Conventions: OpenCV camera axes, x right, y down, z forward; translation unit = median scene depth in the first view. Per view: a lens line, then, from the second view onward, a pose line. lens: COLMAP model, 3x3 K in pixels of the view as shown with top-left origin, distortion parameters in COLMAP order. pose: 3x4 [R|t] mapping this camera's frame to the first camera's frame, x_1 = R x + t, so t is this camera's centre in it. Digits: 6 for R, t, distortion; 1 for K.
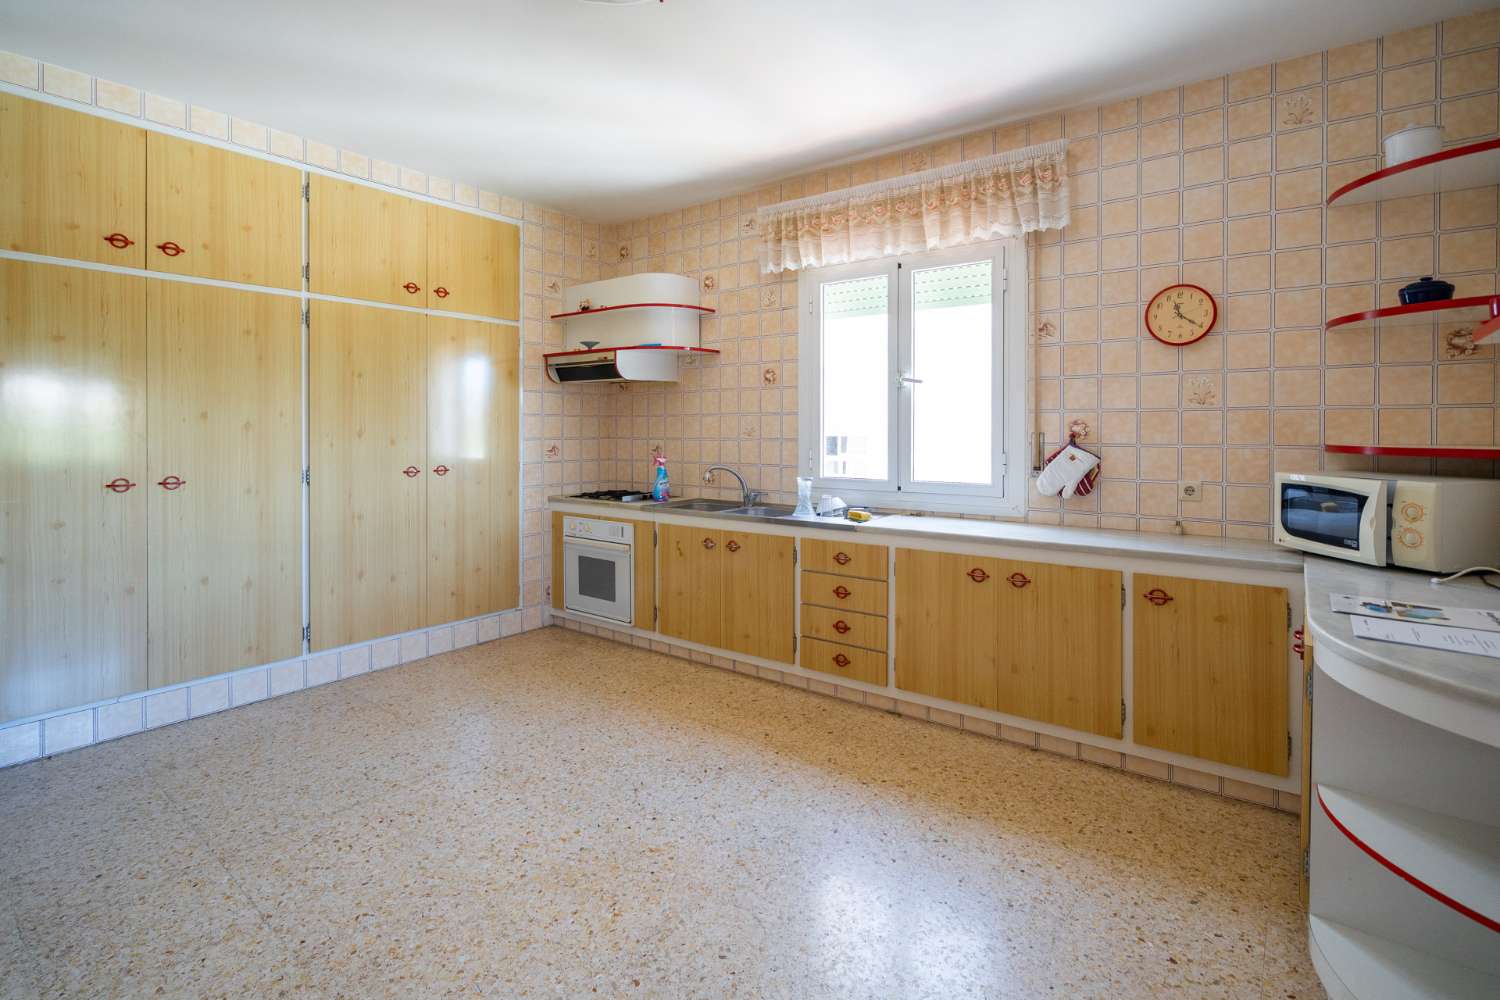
lens RADIAL K [[700.1, 0, 744.1], [0, 700.1, 436.3], [0, 0, 1]] dist [-0.006495, 0.002180]
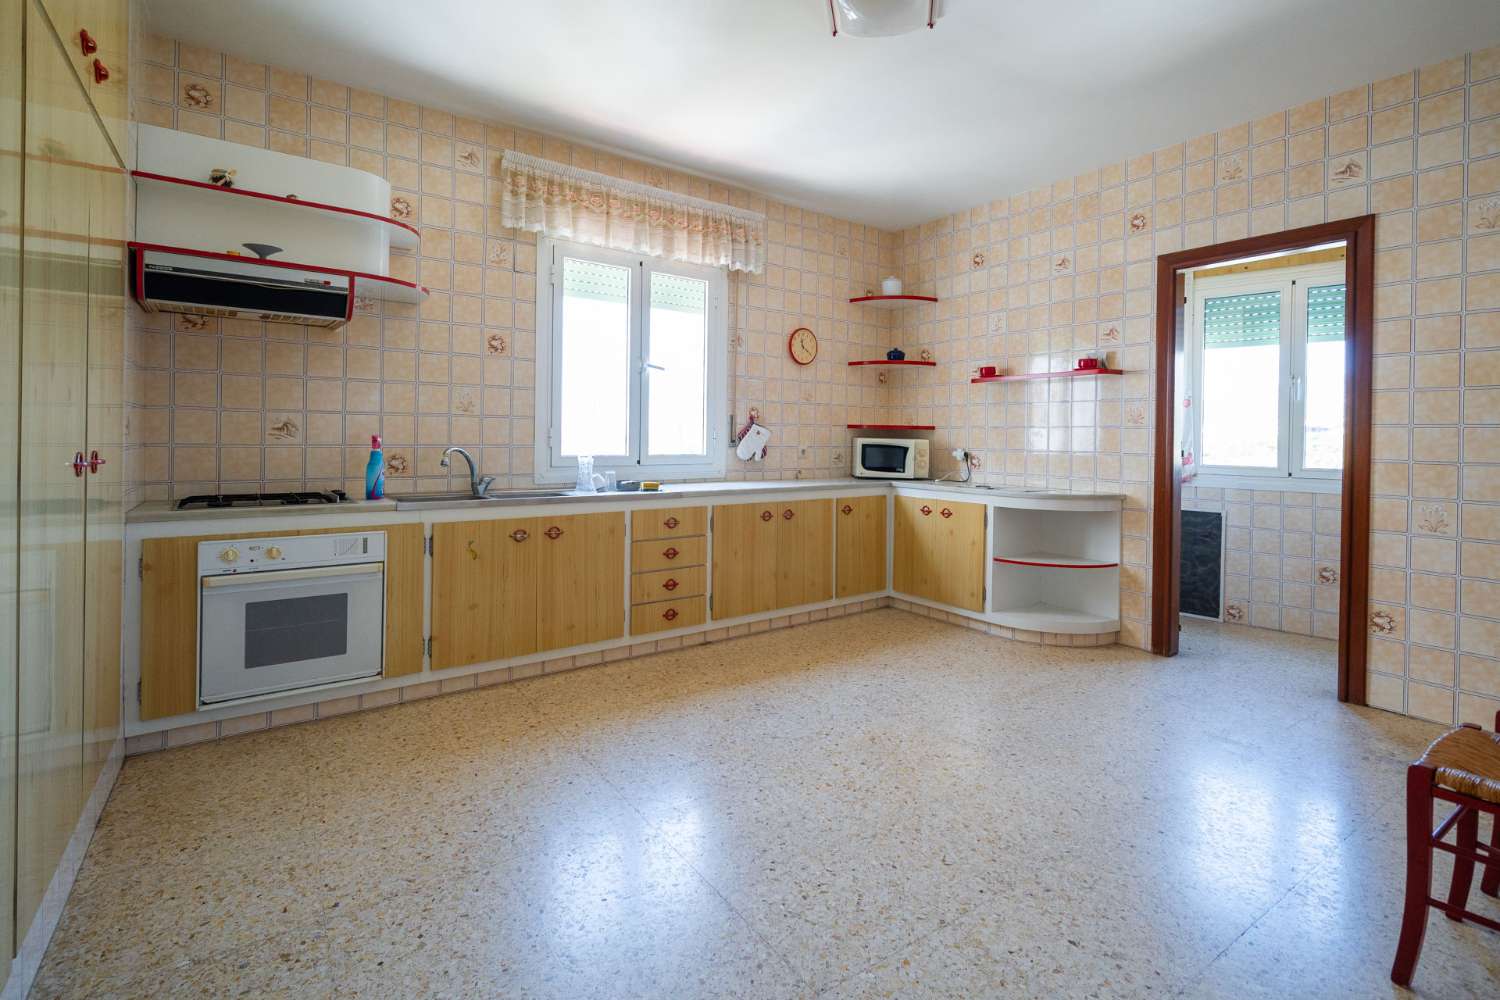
lens RADIAL K [[700.1, 0, 778.4], [0, 700.1, 438.9], [0, 0, 1]] dist [-0.006495, 0.002180]
pose [[0.275449, -0.002901, 0.961311, -0.878099], [-0.004551, 0.999980, 0.004322, 0.034803], [-0.961305, -0.005565, 0.275430, 0.525600]]
